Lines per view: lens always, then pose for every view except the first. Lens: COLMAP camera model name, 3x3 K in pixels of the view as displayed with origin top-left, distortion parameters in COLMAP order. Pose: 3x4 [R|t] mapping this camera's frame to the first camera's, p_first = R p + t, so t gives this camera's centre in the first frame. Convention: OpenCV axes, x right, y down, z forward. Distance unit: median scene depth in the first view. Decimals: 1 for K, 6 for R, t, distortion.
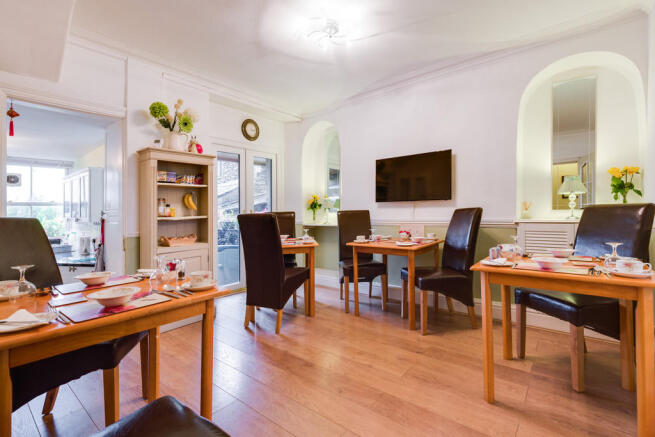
lens RADIAL K [[299.7, 0, 331.4], [0, 299.7, 208.6], [0, 0, 1]] dist [-0.000120, -0.000099]
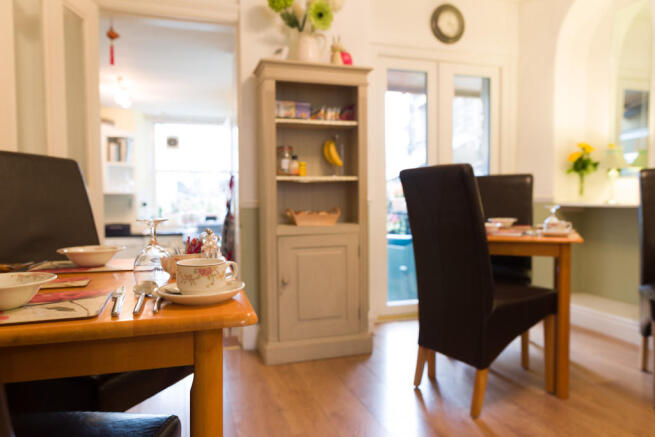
lens RADIAL K [[451.4, 0, 326.6], [0, 451.4, 207.7], [0, 0, 1]] dist [0.004793, 0.001390]
pose [[0.829053, 0.022715, -0.558708, 0.015842], [-0.002144, 0.999296, 0.037447, 0.051204], [0.559165, -0.029848, 0.828519, 0.253158]]
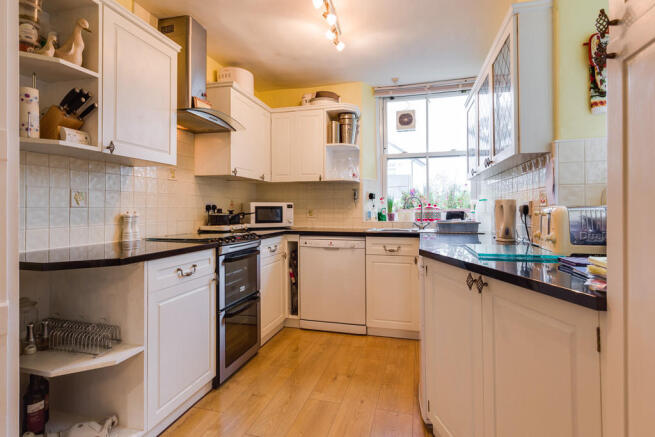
lens RADIAL K [[299.7, 0, 331.4], [0, 299.7, 208.6], [0, 0, 1]] dist [-0.000120, -0.000099]
pose [[0.374971, 0.002782, -0.927032, -0.694017], [0.003327, 0.999985, 0.004347, 0.137098], [0.927030, -0.004714, 0.374957, 0.817683]]
